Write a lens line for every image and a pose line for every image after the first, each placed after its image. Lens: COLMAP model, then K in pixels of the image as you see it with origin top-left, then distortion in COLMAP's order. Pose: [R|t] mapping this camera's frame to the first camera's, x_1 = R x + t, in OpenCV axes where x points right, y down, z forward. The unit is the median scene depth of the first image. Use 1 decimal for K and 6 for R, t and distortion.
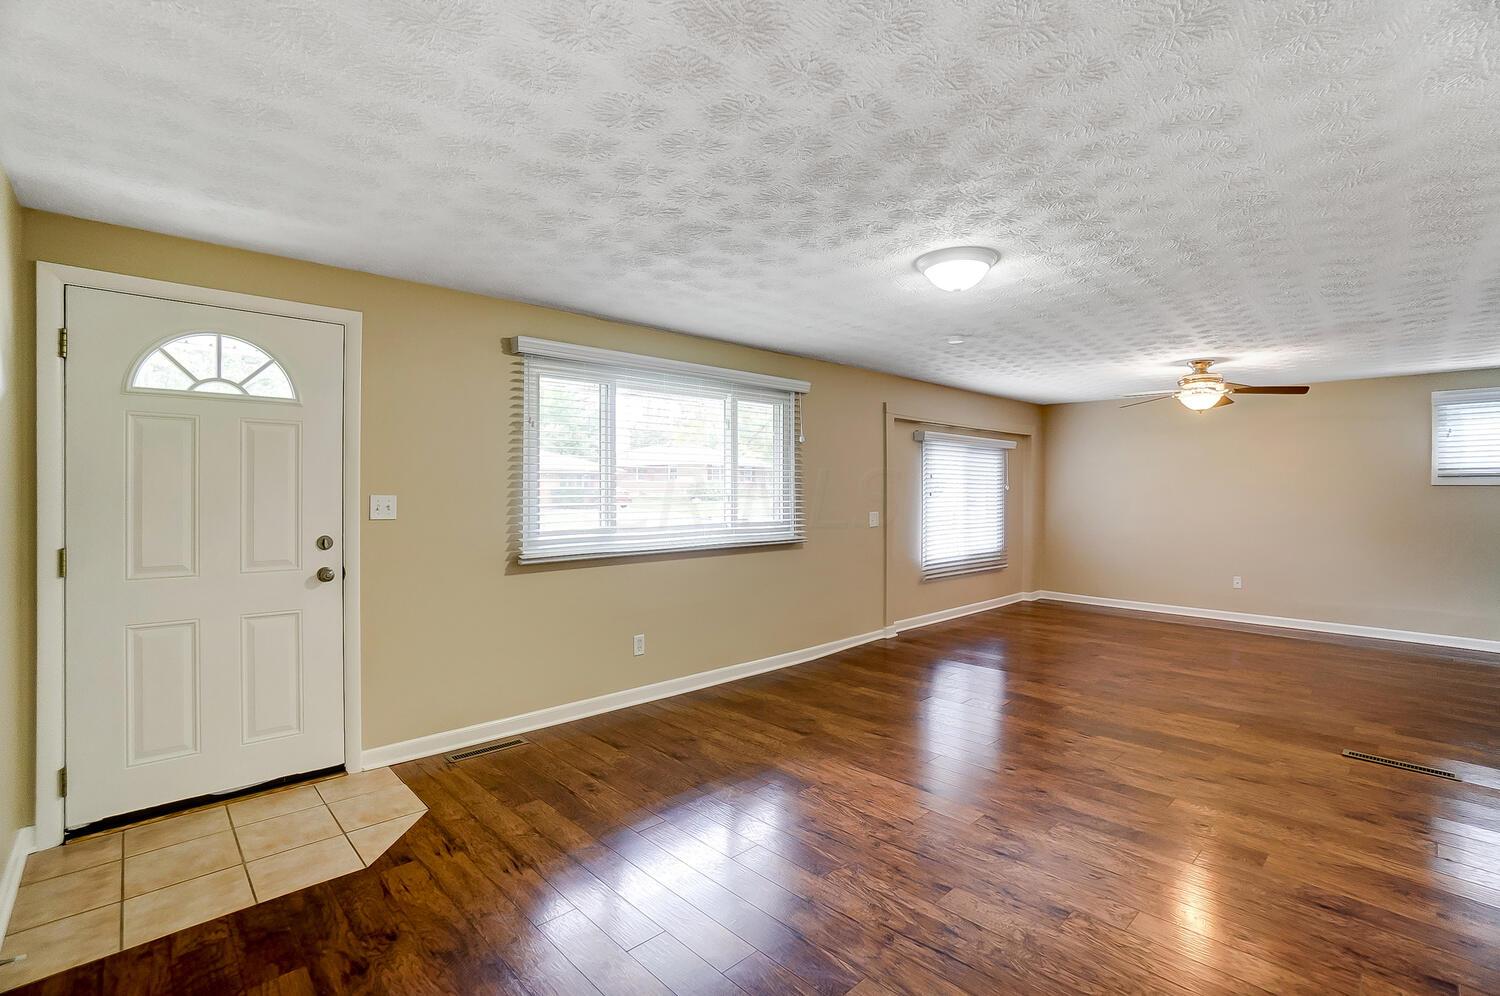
lens RADIAL K [[687.7, 0, 740.5], [0, 687.7, 491.4], [0, 0, 1]] dist [-0.059902, 0.020341]
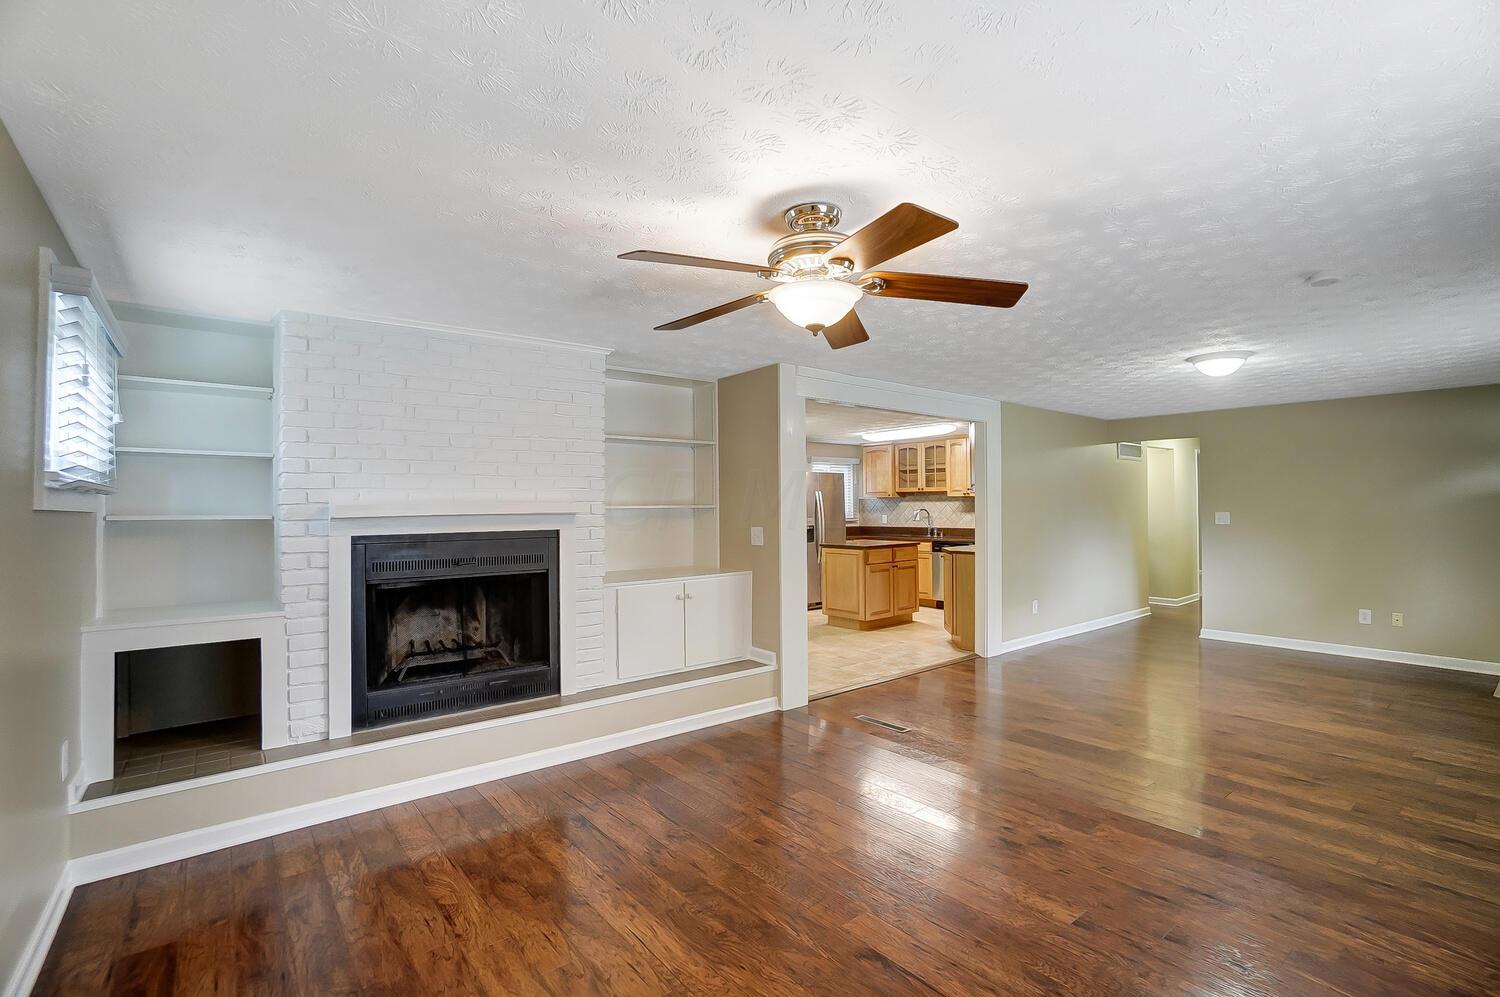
lens RADIAL K [[687.7, 0, 732.5], [0, 687.7, 495.7], [0, 0, 1]] dist [-0.059902, 0.020341]
pose [[-0.995743, 0.006378, 0.091954, 0.964363], [0.004497, 0.999777, -0.020652, -0.011125], [-0.092065, -0.020150, -0.995549, 1.978715]]
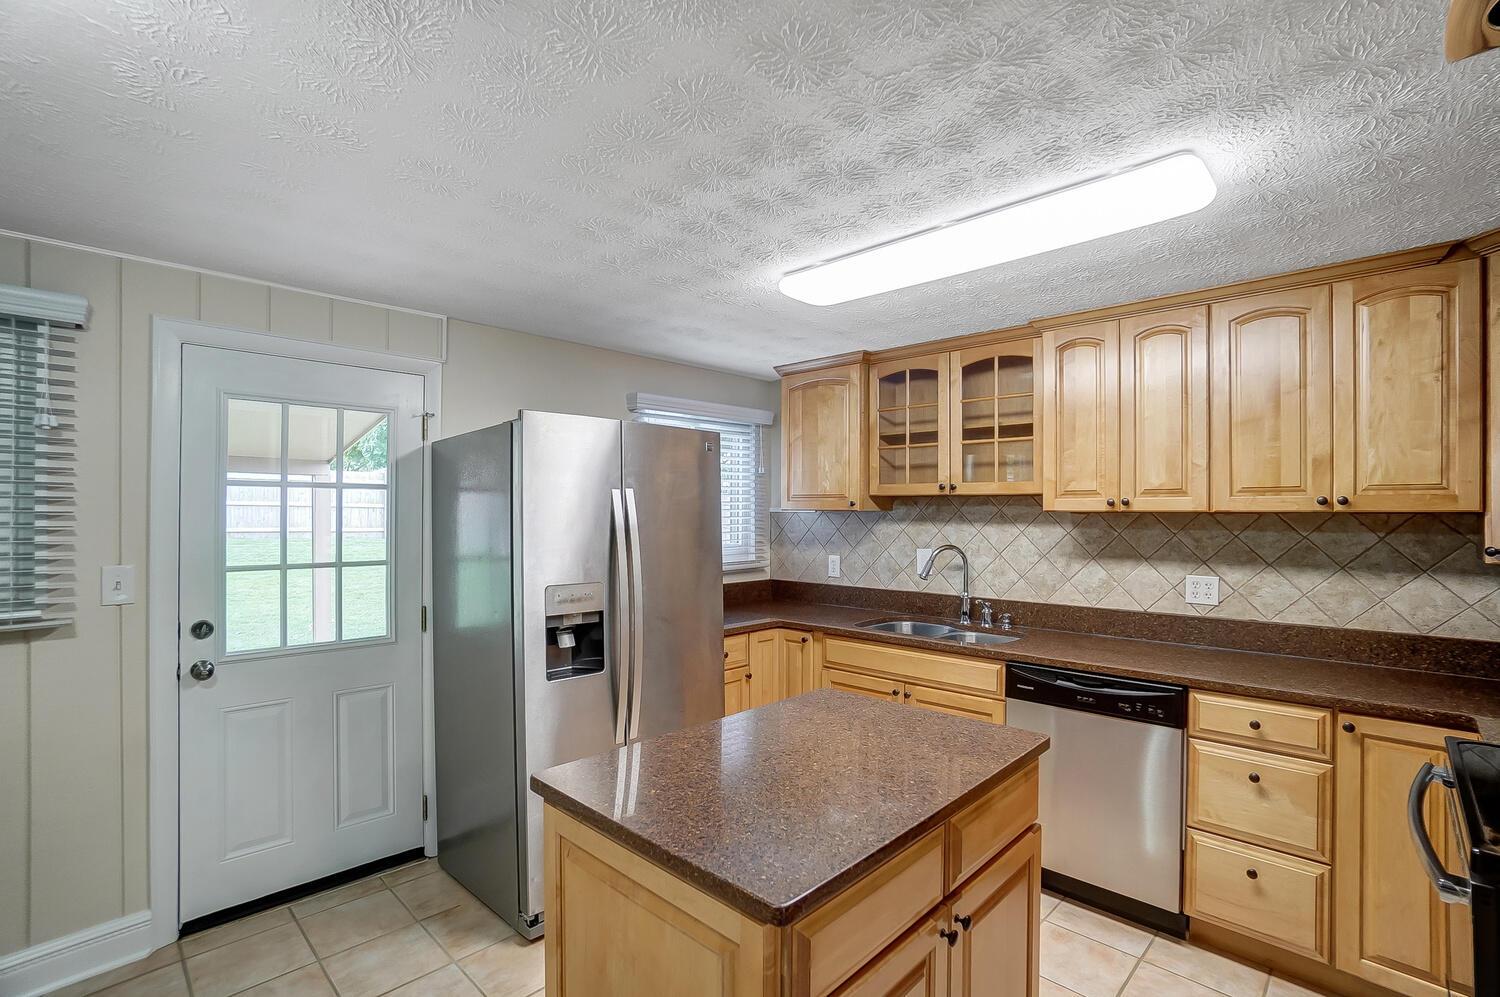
lens RADIAL K [[687.7, 0, 747.7], [0, 687.7, 509.0], [0, 0, 1]] dist [-0.059902, 0.020341]
pose [[-0.998934, -0.005432, -0.045834, 0.794722], [-0.004927, 0.999926, -0.011117, -0.046915], [0.045891, -0.010879, -0.998887, 0.241213]]
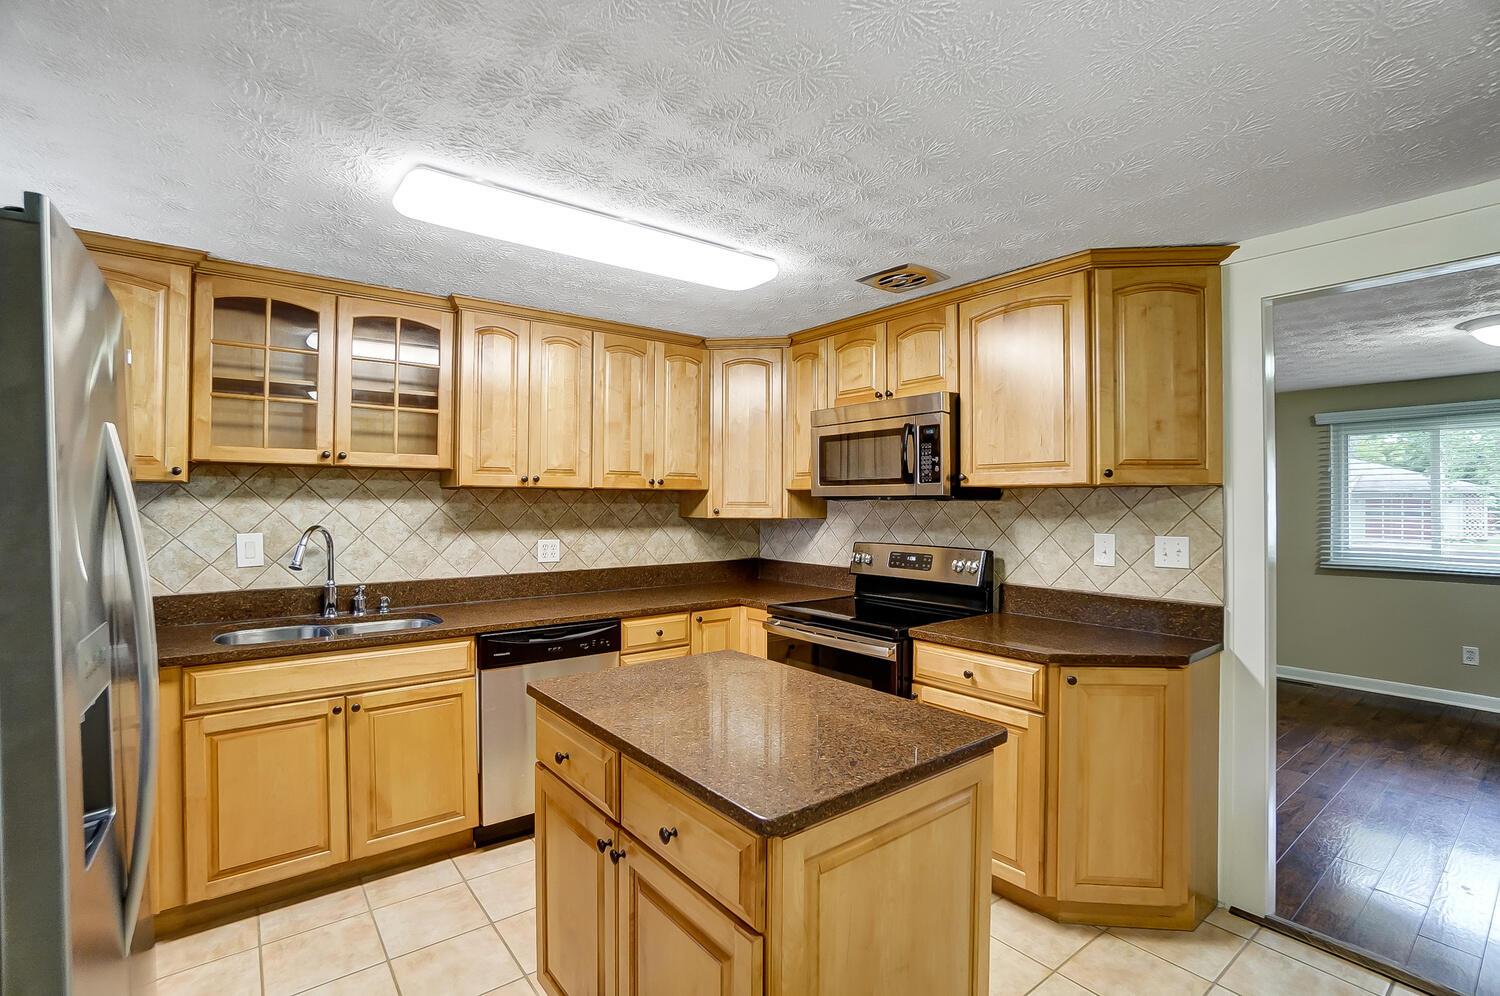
lens RADIAL K [[687.7, 0, 737.9], [0, 687.7, 497.2], [0, 0, 1]] dist [-0.059902, 0.020341]
pose [[-0.092796, -0.006295, -0.995665, 1.172845], [0.001020, 0.999979, -0.006417, -0.036323], [0.995685, -0.001611, -0.092788, -0.119738]]
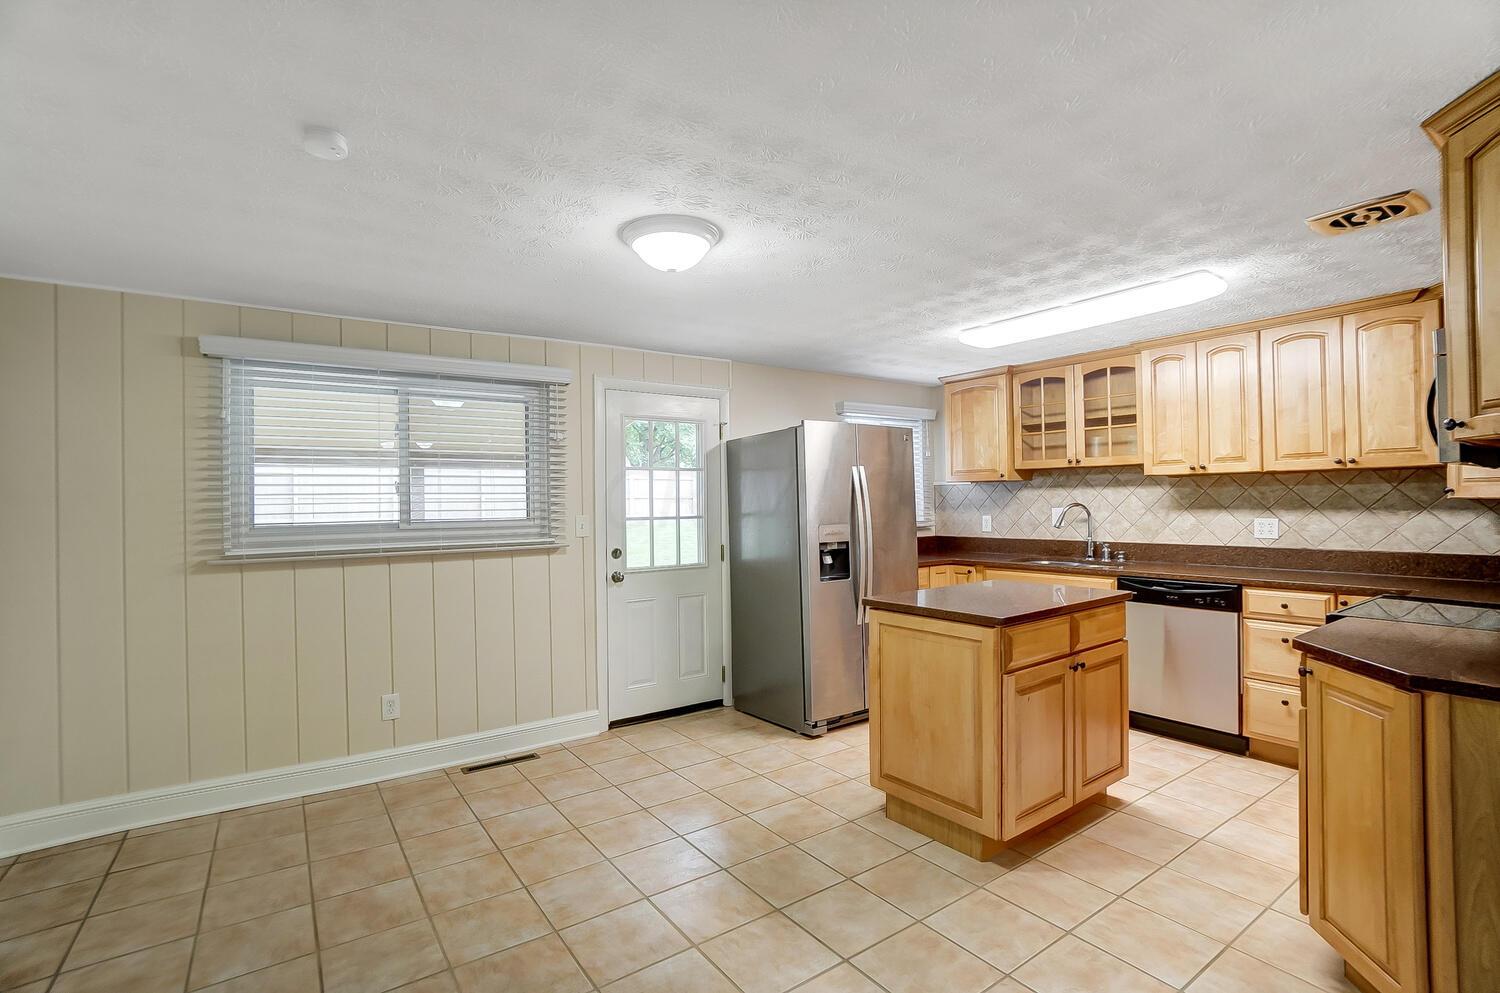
lens RADIAL K [[687.7, 0, 732.4], [0, 687.7, 494.3], [0, 0, 1]] dist [-0.059902, 0.020341]
pose [[-0.988807, 0.013153, 0.148620, 0.923170], [0.010826, 0.999806, -0.016455, -0.013765], [-0.148808, -0.014662, -0.988757, 0.664130]]
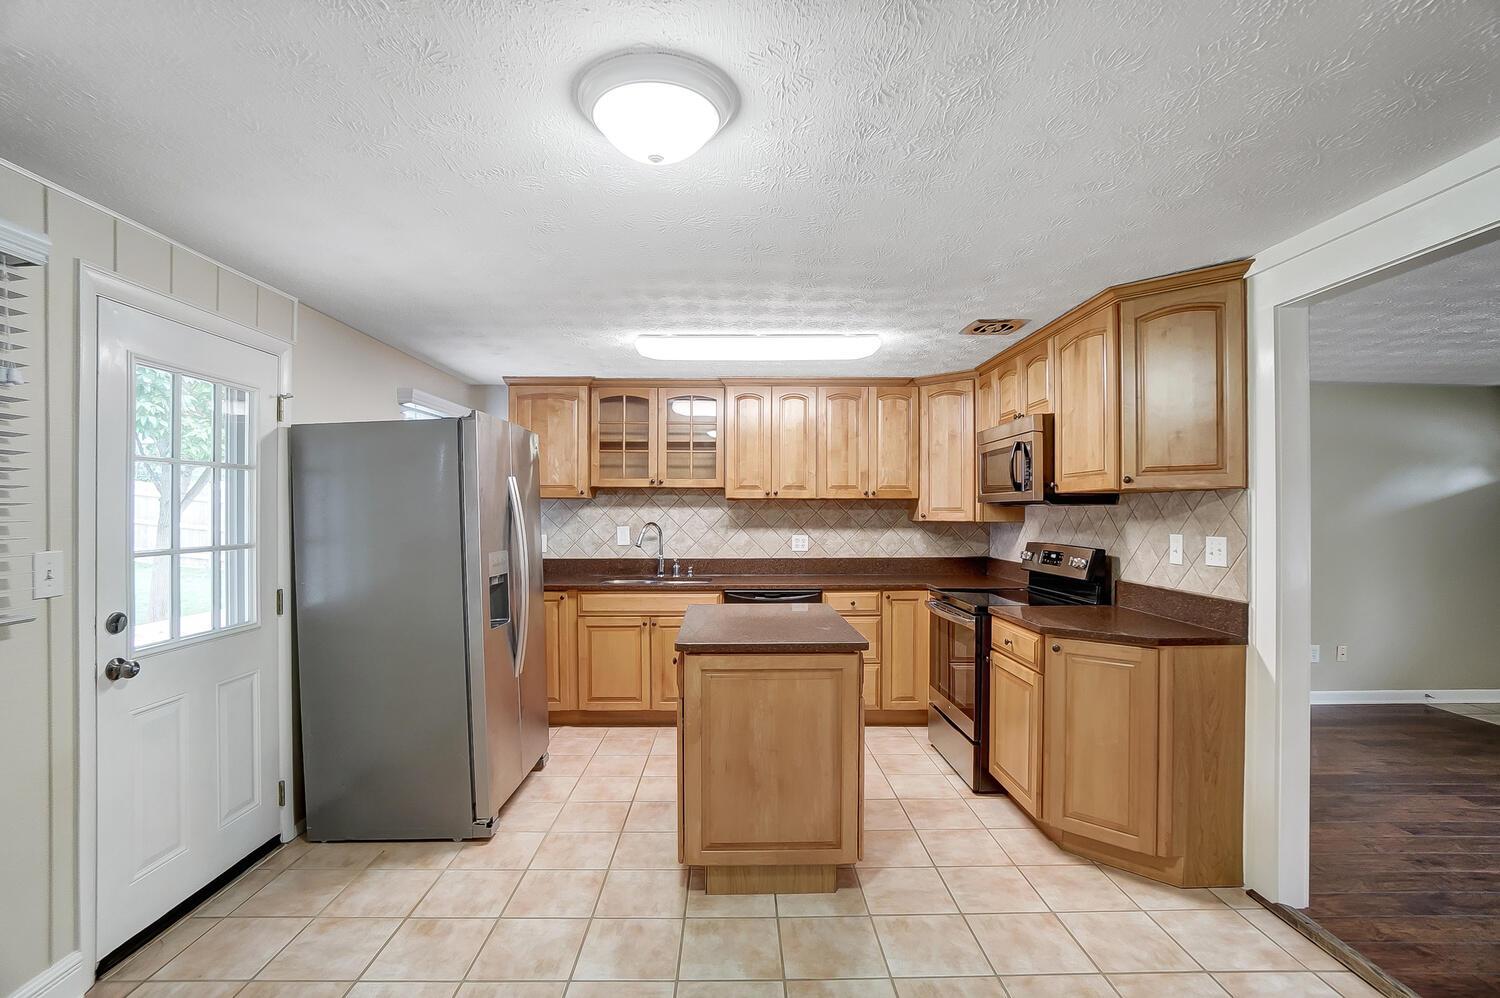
lens RADIAL K [[687.7, 0, 734.3], [0, 687.7, 511.9], [0, 0, 1]] dist [-0.059902, 0.020341]
pose [[-0.676879, 0.000901, -0.736094, 1.329648], [0.002696, 0.999996, -0.001256, -0.028275], [0.736090, -0.002835, -0.676878, 0.340538]]
